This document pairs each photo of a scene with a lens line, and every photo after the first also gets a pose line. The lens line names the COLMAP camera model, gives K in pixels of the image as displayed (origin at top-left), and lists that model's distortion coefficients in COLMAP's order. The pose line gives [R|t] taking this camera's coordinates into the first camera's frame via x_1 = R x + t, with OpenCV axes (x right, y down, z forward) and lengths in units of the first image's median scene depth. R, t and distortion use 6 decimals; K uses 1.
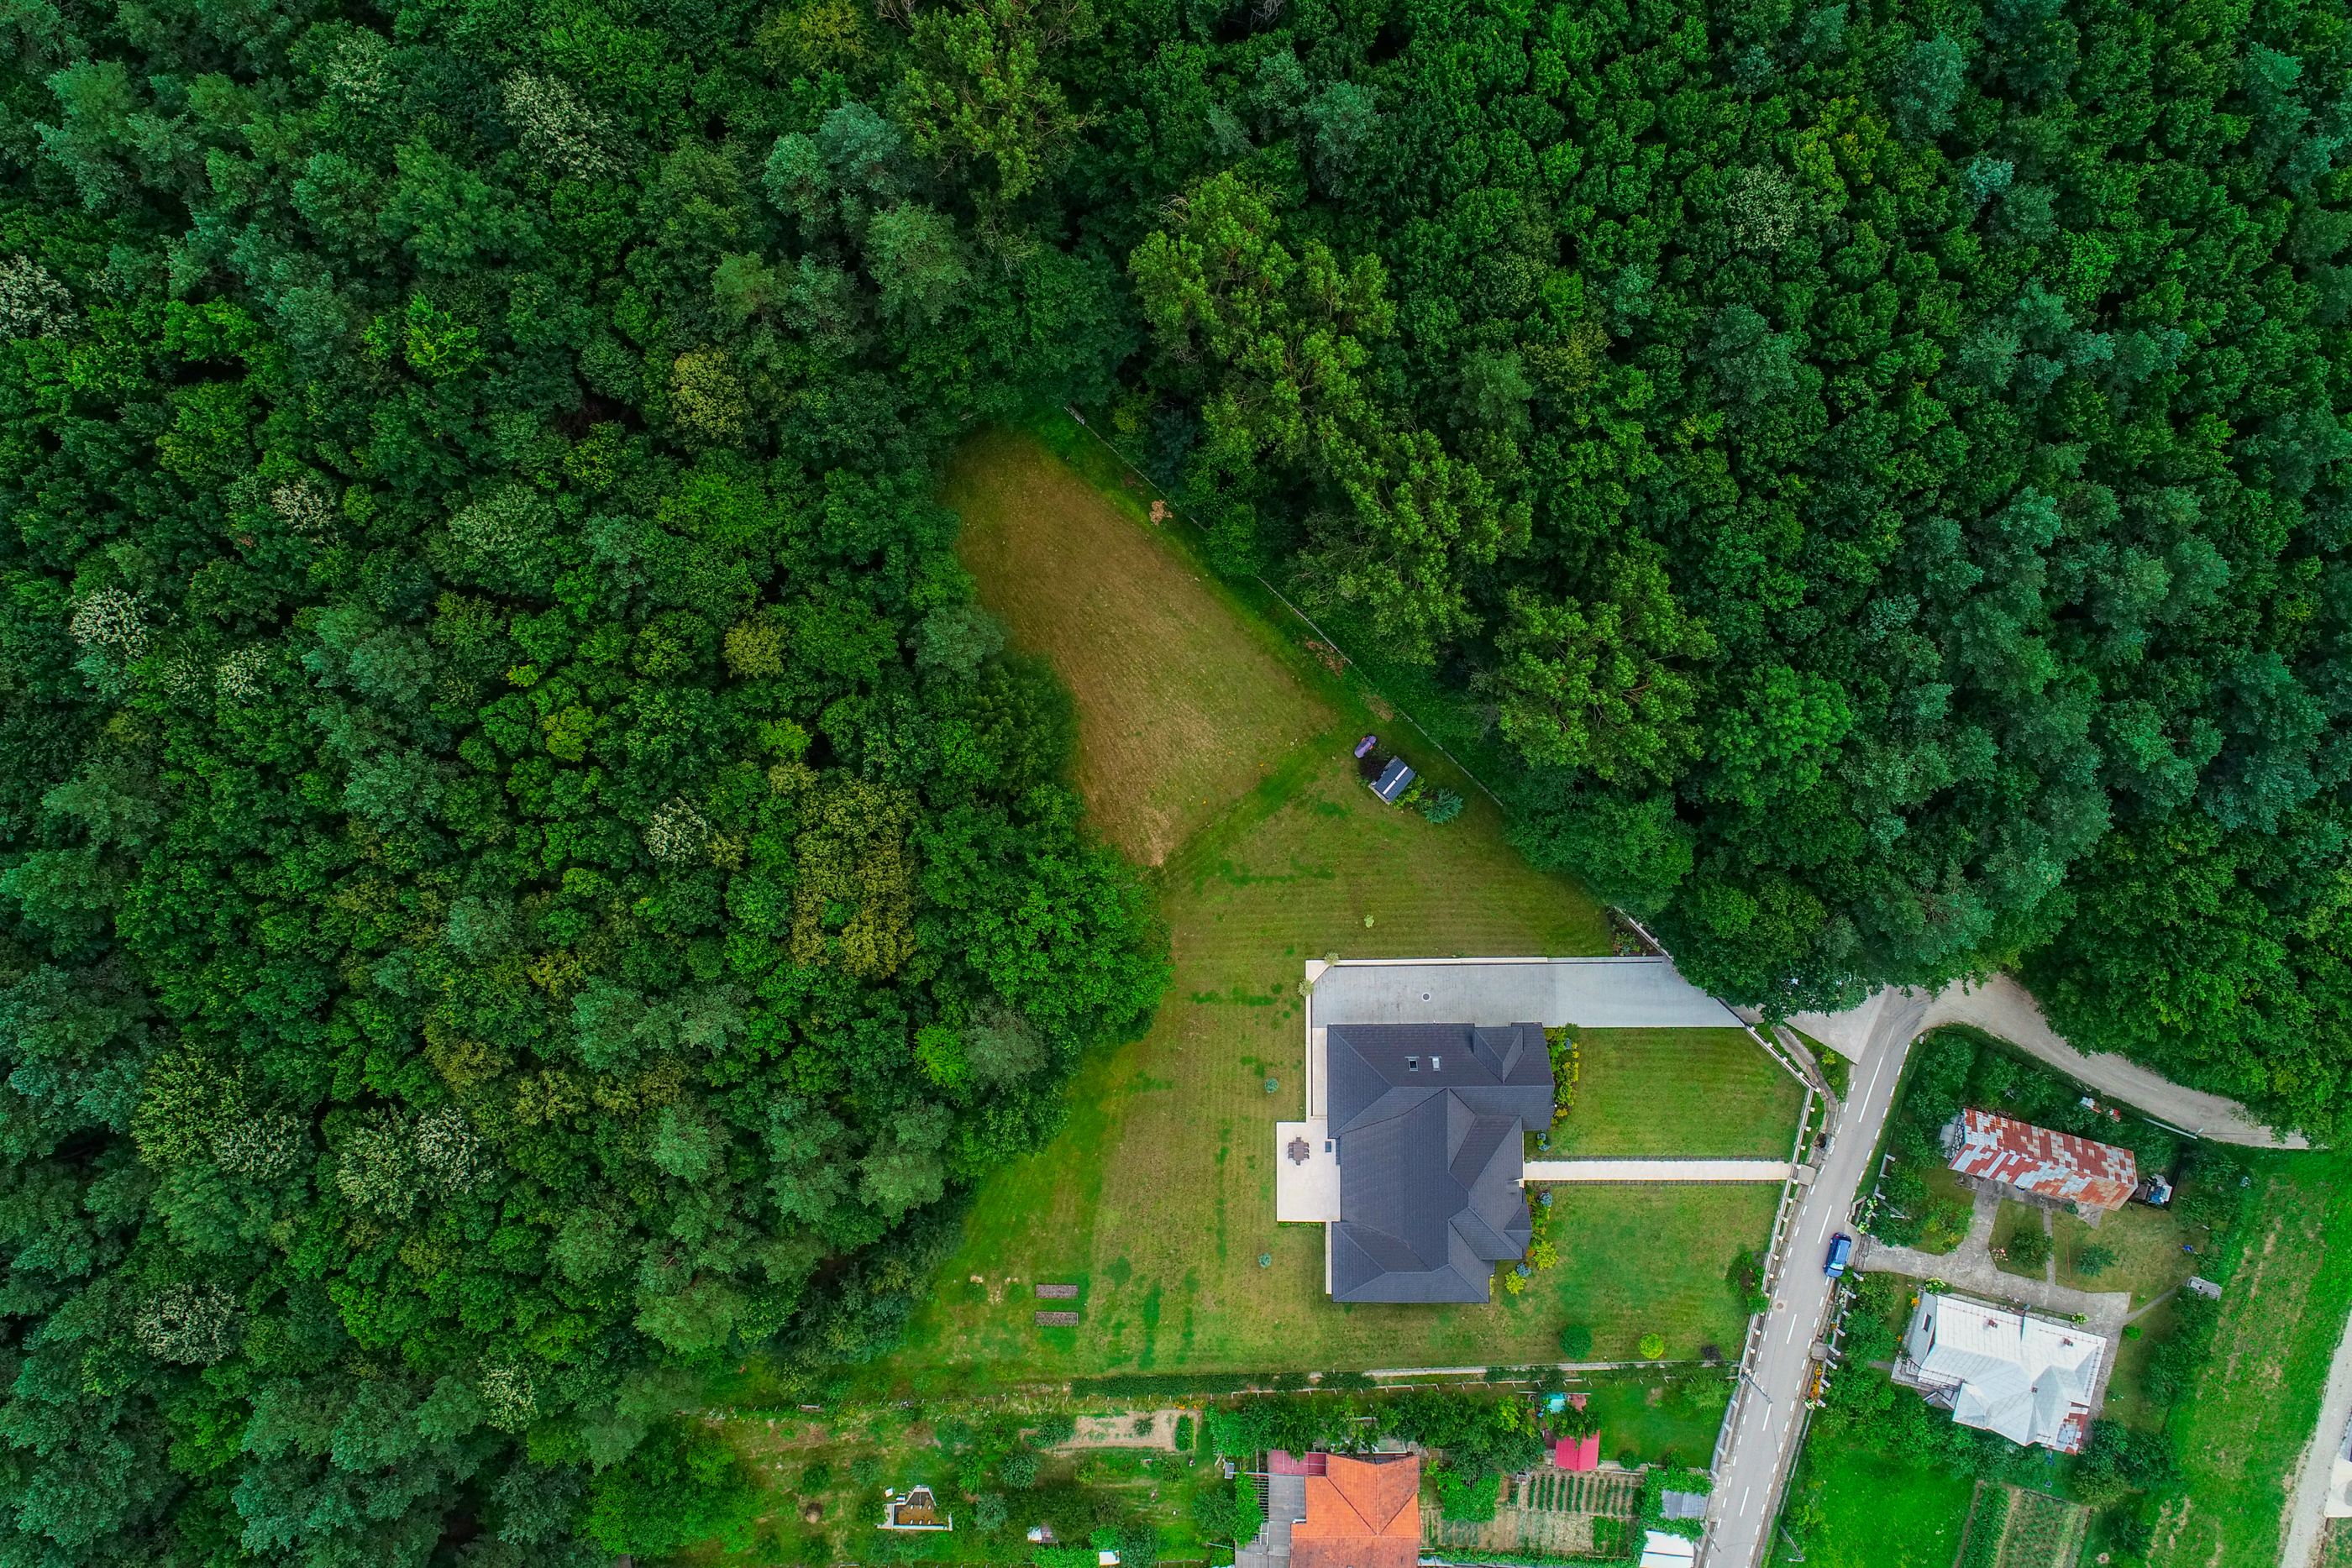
lens RADIAL K [[1571.7, 0, 1176.0], [0, 1571.7, 784.0], [0, 0, 1]] dist [-0.004782, -0.001448]
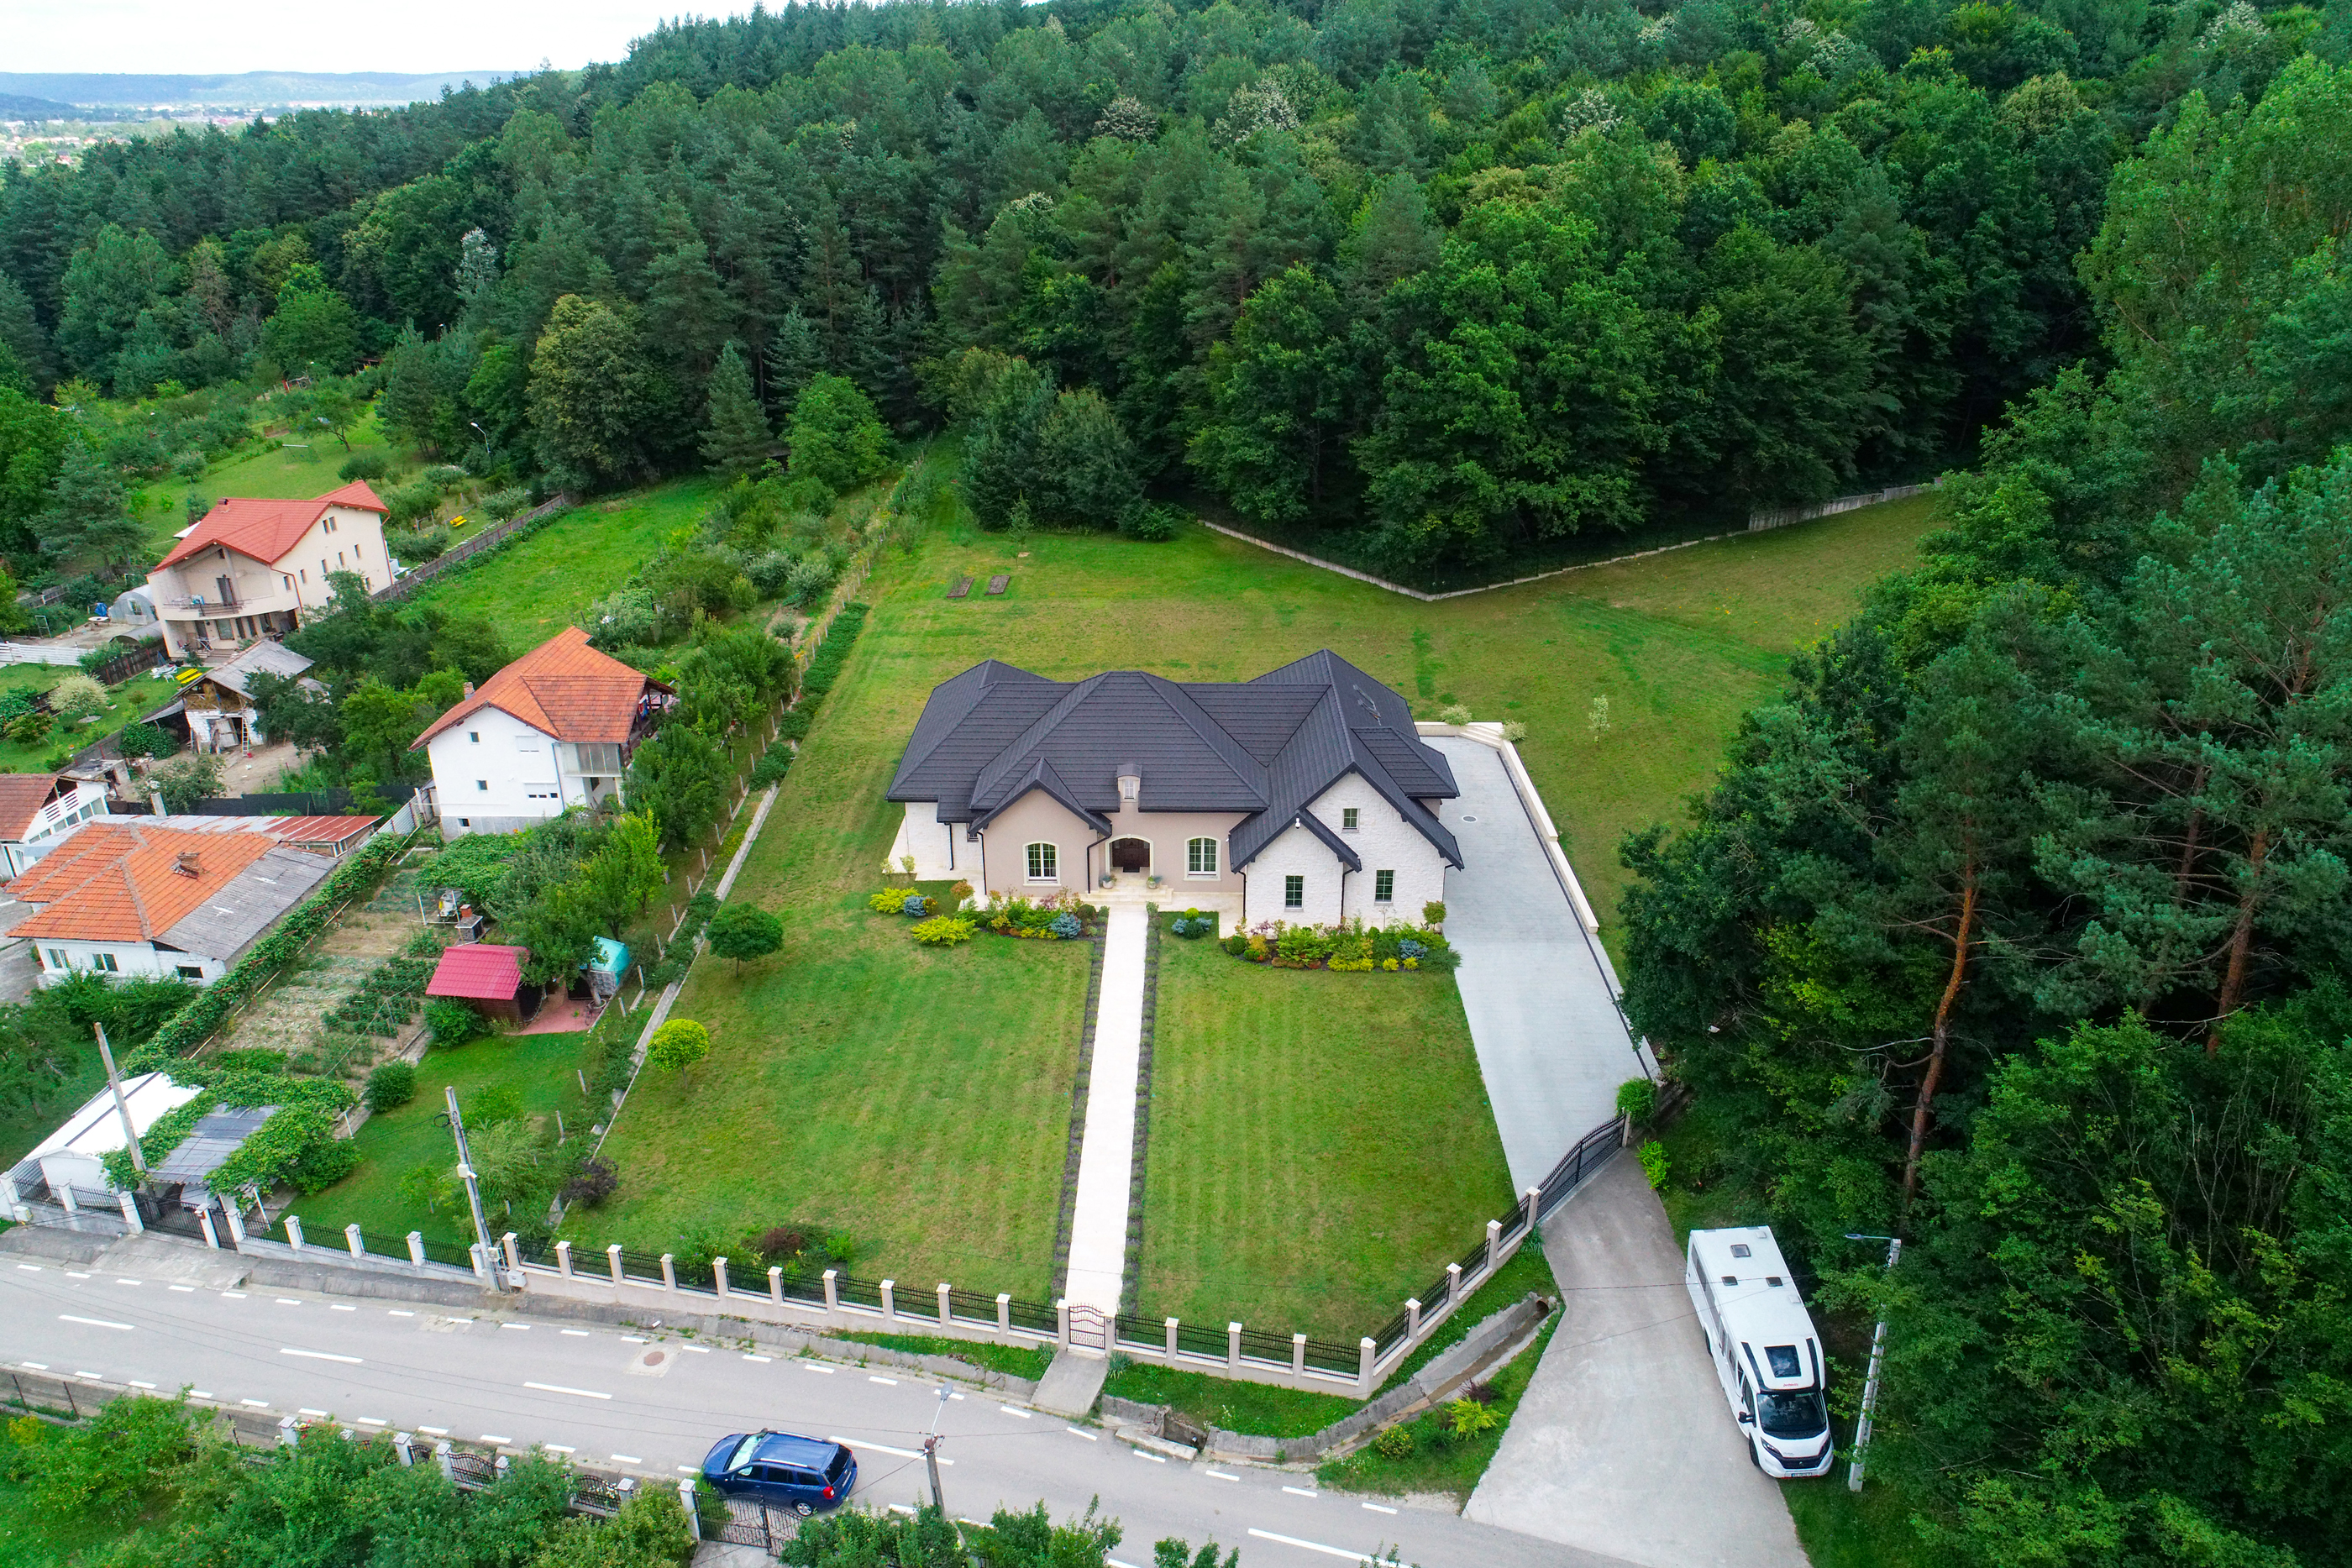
lens RADIAL K [[1571.7, 0, 1176.0], [0, 1571.7, 784.0], [0, 0, 1]] dist [-0.004782, -0.001448]
pose [[-0.015481, 0.417421, -0.908581, 0.633820], [-0.999880, -0.007054, 0.013796, 0.226917], [-0.000650, 0.908686, 0.417480, 0.772163]]
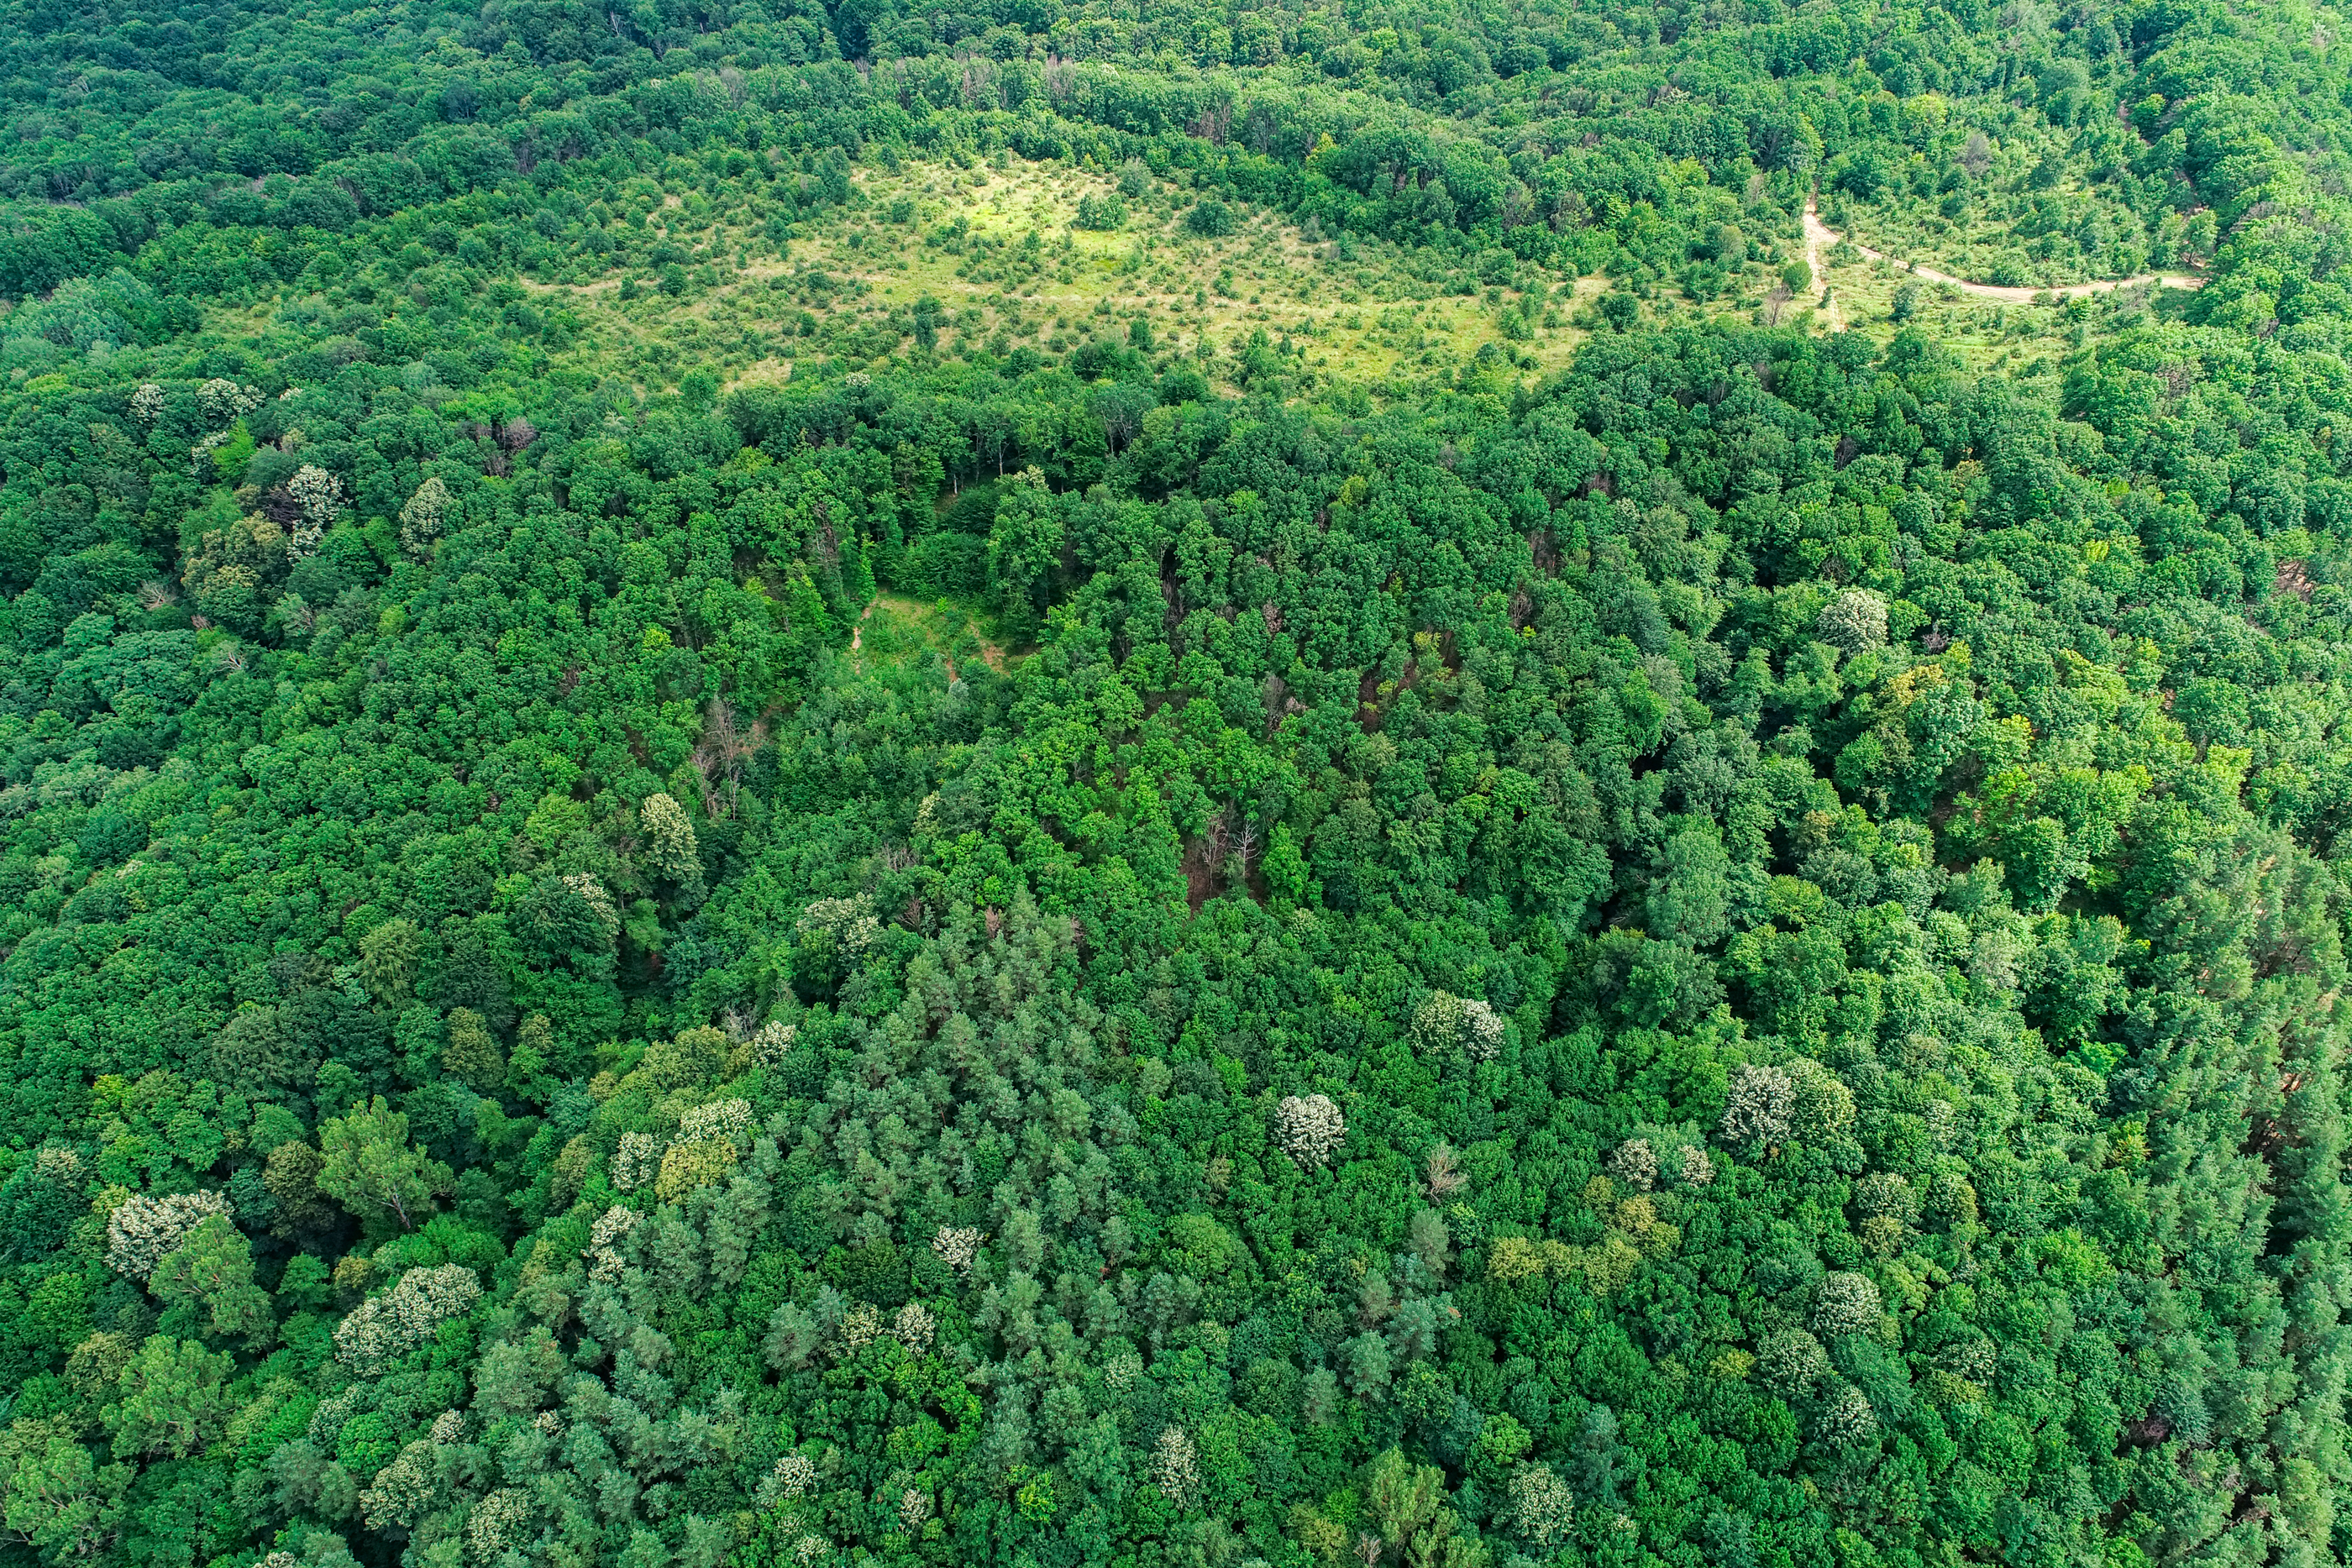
lens RADIAL K [[1581.1, 0, 1175.9], [0, 1581.1, 794.3], [0, 0, 1]] dist [0.001335, -0.000165]
pose [[0.692817, 0.464053, -0.551959, 0.184465], [-0.721091, 0.439780, -0.535371, 0.153836], [-0.005700, 0.768926, 0.639312, -0.547785]]
